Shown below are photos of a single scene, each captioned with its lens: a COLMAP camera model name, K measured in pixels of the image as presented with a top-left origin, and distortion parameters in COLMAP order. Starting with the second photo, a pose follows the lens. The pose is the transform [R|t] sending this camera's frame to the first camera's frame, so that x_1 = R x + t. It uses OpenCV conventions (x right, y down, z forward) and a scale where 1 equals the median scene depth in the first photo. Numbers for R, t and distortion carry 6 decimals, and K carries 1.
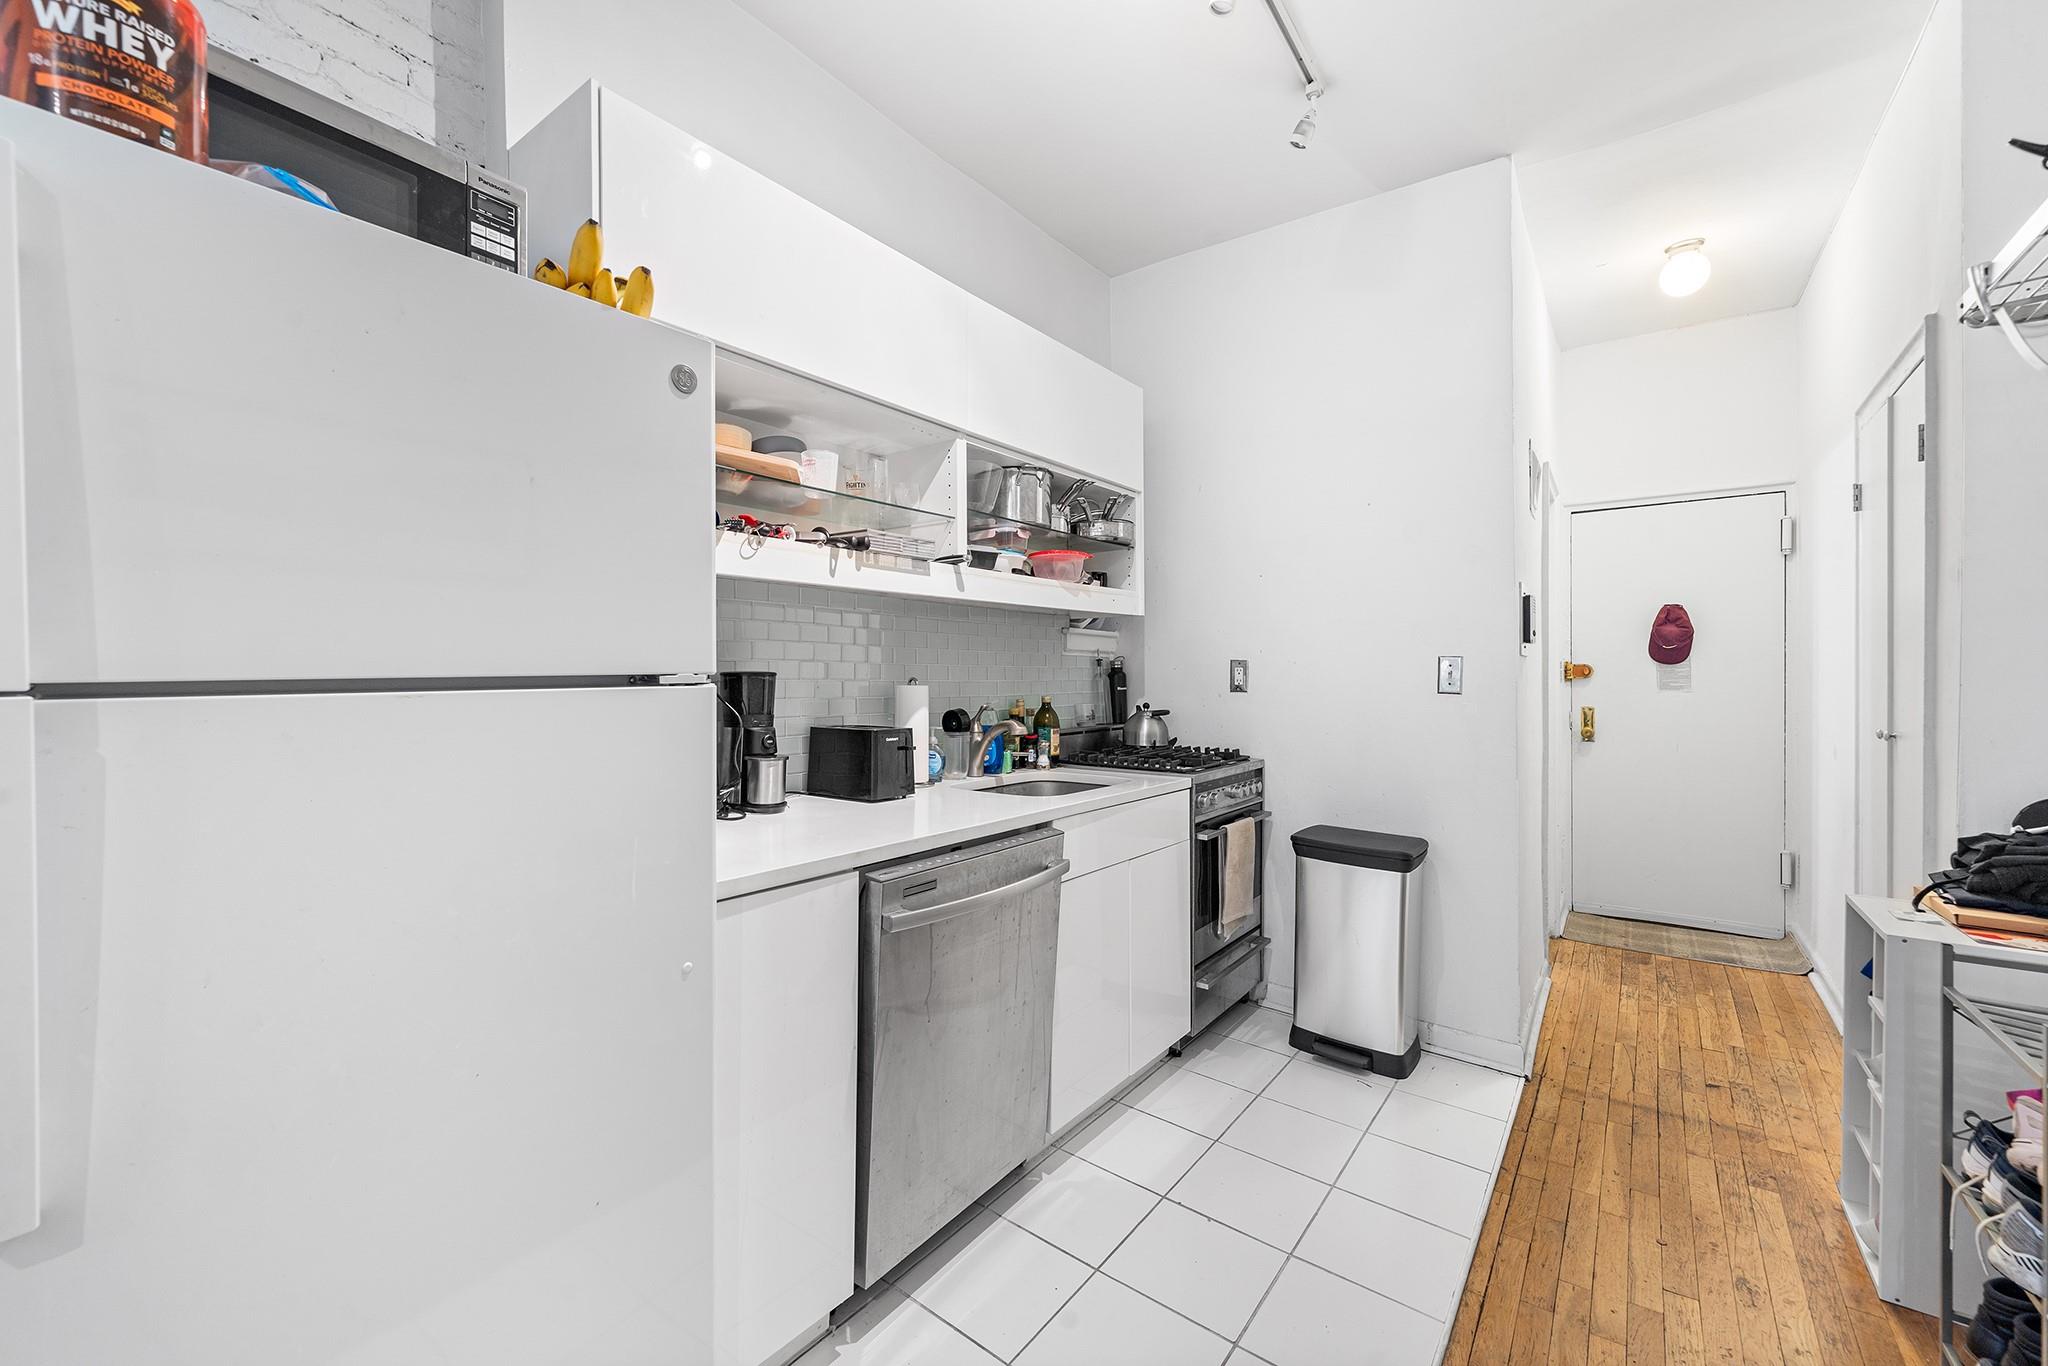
lens RADIAL K [[811.4, 0, 1017.6], [0, 811.4, 675.5], [0, 0, 1]] dist [-0.002867, -0.000446]
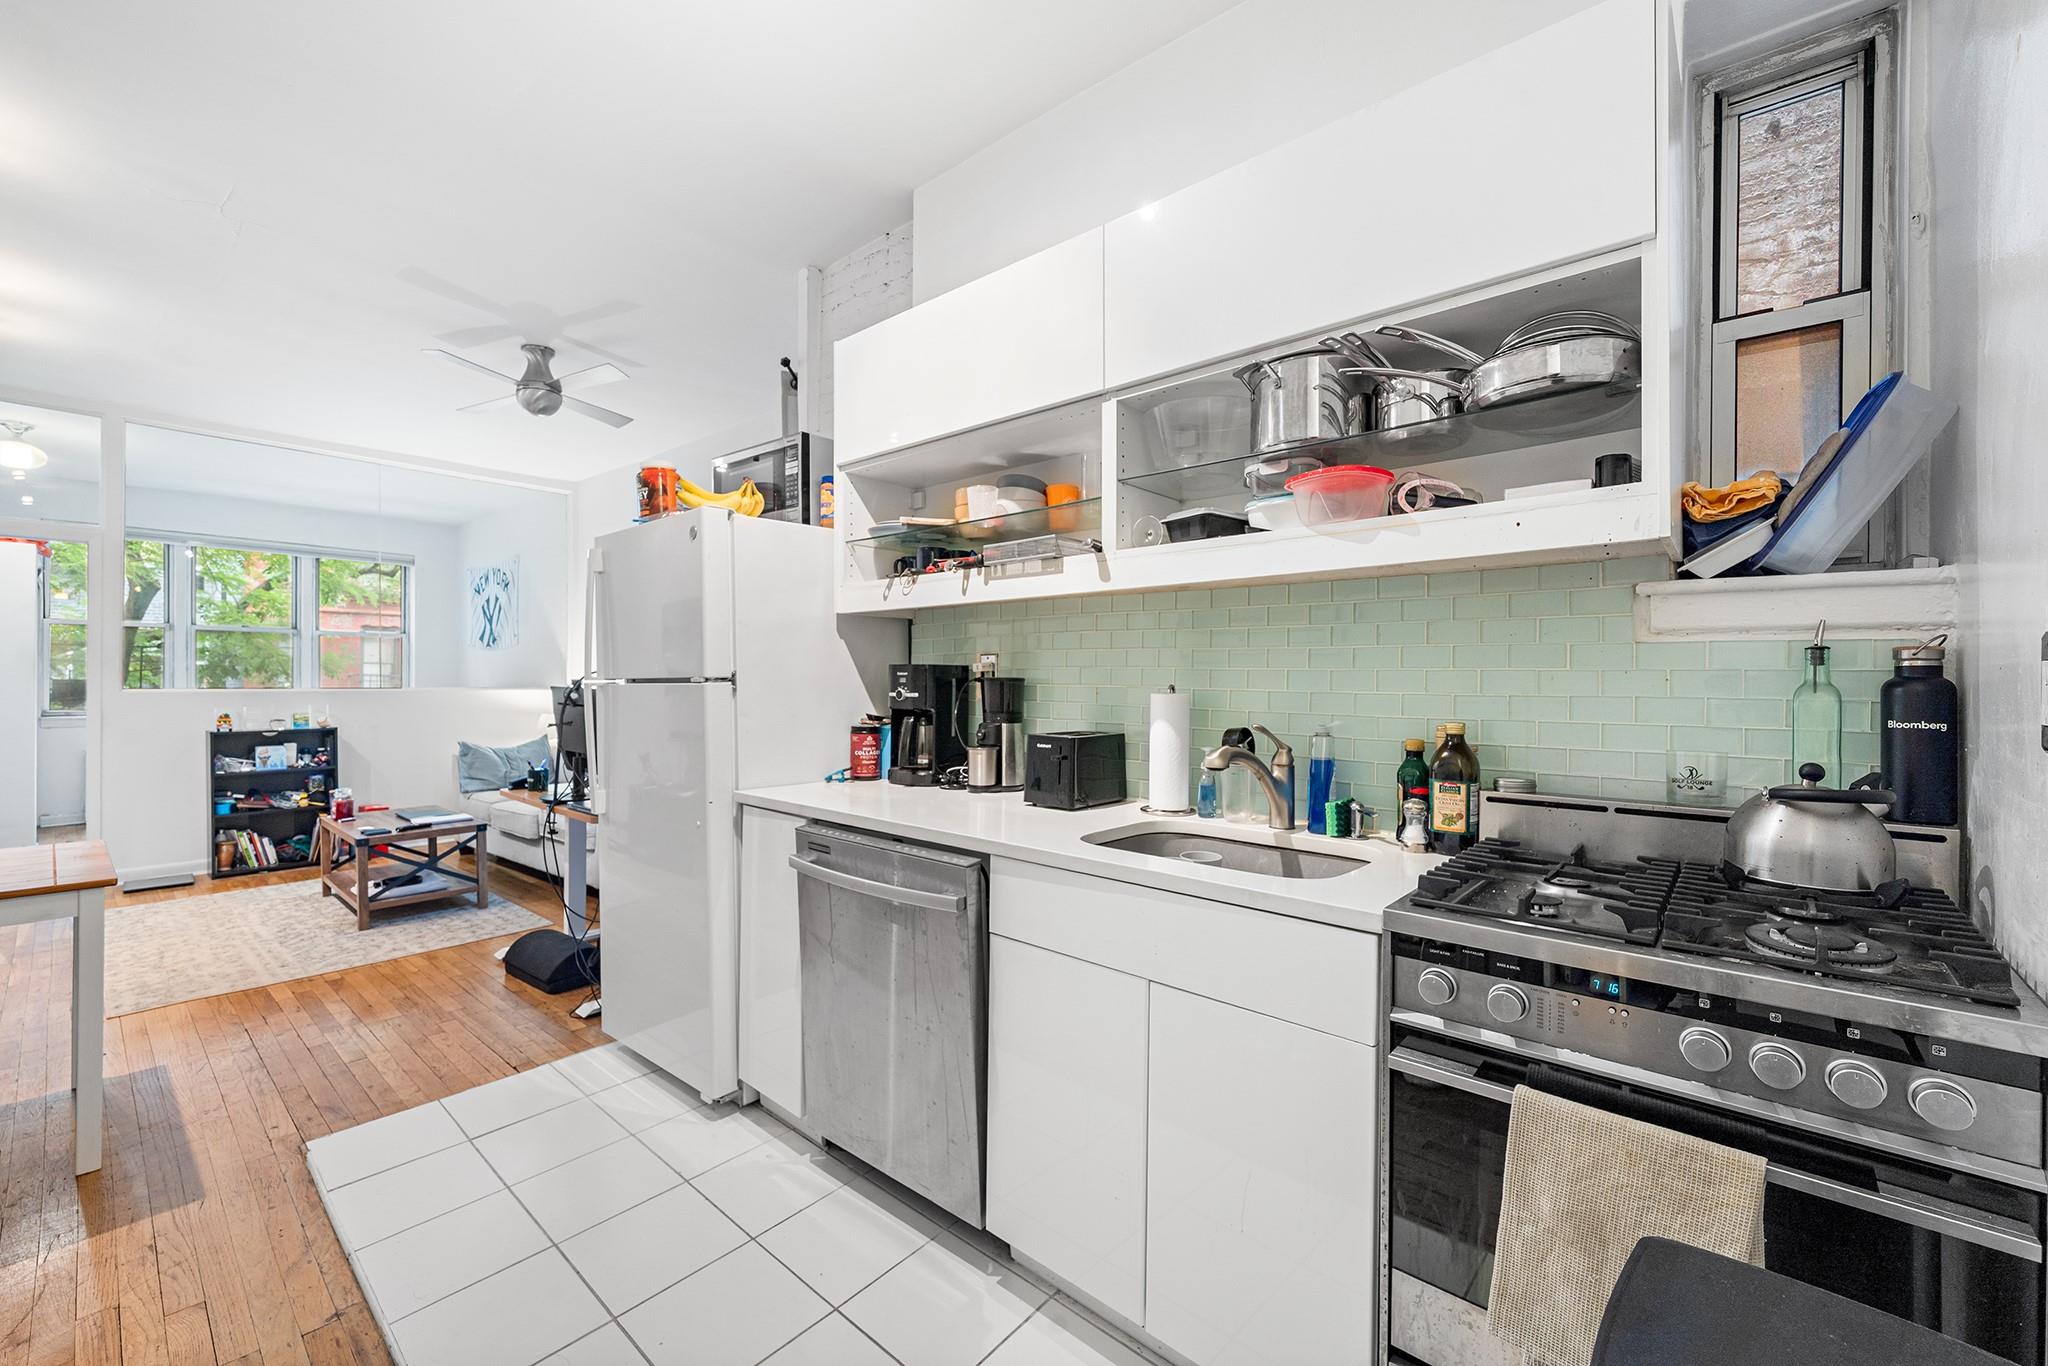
lens RADIAL K [[811.4, 0, 1017.0], [0, 811.4, 681.0], [0, 0, 1]] dist [-0.002867, -0.000446]
pose [[-0.059610, 0.002838, -0.998218, 0.876850], [-0.008519, 0.999958, 0.003352, -0.002825], [0.998185, 0.008704, -0.059584, 1.081051]]
